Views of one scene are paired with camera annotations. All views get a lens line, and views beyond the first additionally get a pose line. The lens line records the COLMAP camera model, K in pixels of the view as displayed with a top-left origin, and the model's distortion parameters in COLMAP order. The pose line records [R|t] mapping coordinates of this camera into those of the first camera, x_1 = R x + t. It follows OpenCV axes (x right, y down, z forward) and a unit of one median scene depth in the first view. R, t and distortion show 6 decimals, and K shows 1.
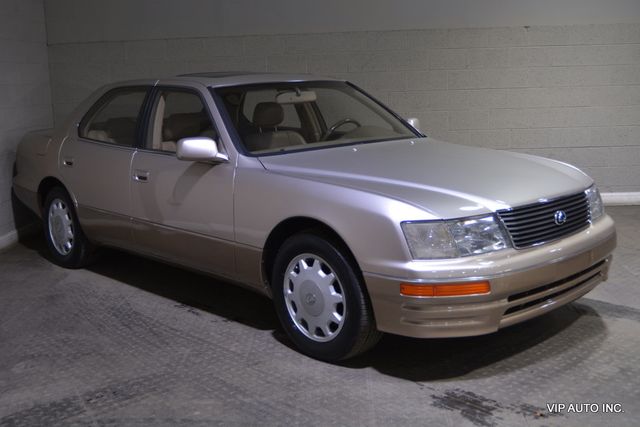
lens RADIAL K [[784.9, 0, 320.0], [0, 784.9, 213.5], [0, 0, 1]] dist [-0.053280, -0.035065]
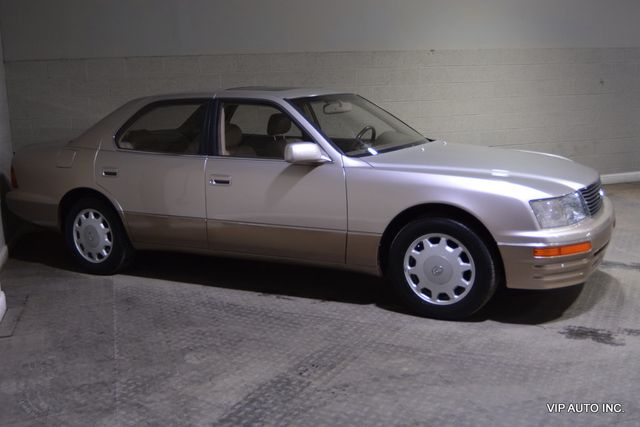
lens RADIAL K [[712.5, 0, 320.0], [0, 712.5, 213.5], [0, 0, 1]] dist [-0.073666, -0.000638]
pose [[0.939440, -0.060620, 0.337311, -0.486615], [0.063529, 0.997977, 0.002418, 0.005566], [-0.336775, 0.019157, 0.941390, 0.017659]]
